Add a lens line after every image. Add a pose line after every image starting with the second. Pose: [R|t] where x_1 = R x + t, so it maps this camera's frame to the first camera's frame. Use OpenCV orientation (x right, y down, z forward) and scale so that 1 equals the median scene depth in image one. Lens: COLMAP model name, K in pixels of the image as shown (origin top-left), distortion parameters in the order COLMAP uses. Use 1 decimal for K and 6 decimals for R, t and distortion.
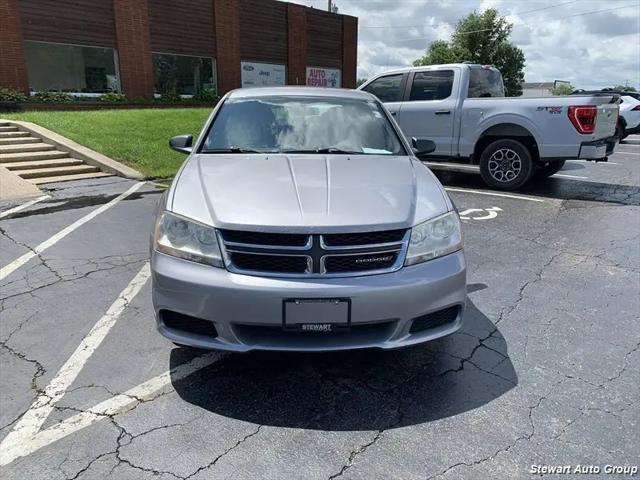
lens RADIAL K [[502.8, 0, 320.0], [0, 502.8, 240.0], [0, 0, 1]] dist [0.017850, -0.003050]
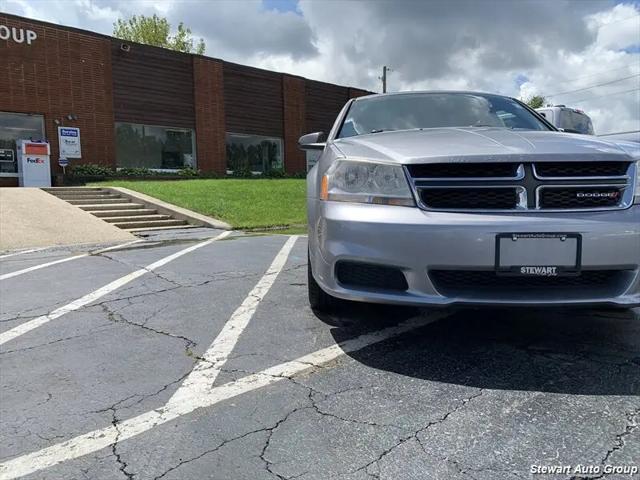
lens RADIAL K [[505.4, 0, 322.2], [0, 505.4, 231.2], [0, 0, 1]] dist [0.023035, -0.006435]
pose [[0.995247, -0.018045, -0.095695, -0.235829], [-0.000318, 0.982074, -0.188494, 0.227996], [0.097381, 0.187629, 0.977401, 0.130373]]
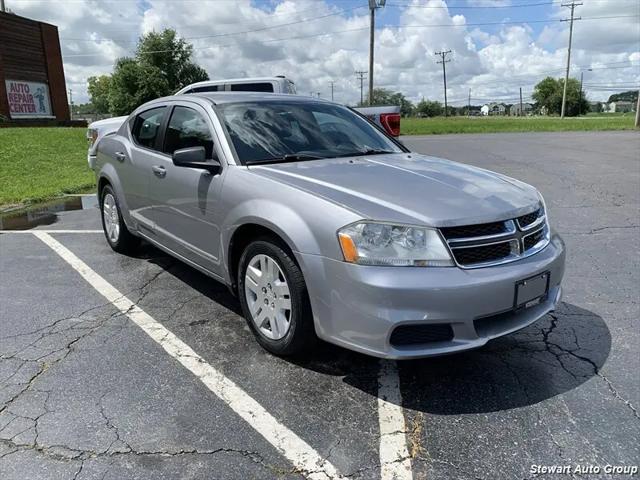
lens RADIAL K [[501.9, 0, 339.2], [0, 501.9, 238.4], [0, 0, 1]] dist [0.004233, -0.001558]
pose [[0.817005, -0.155544, 0.555255, -0.791626], [0.174826, 0.984425, 0.018528, -0.047686], [-0.549489, 0.081936, 0.831474, 0.275697]]
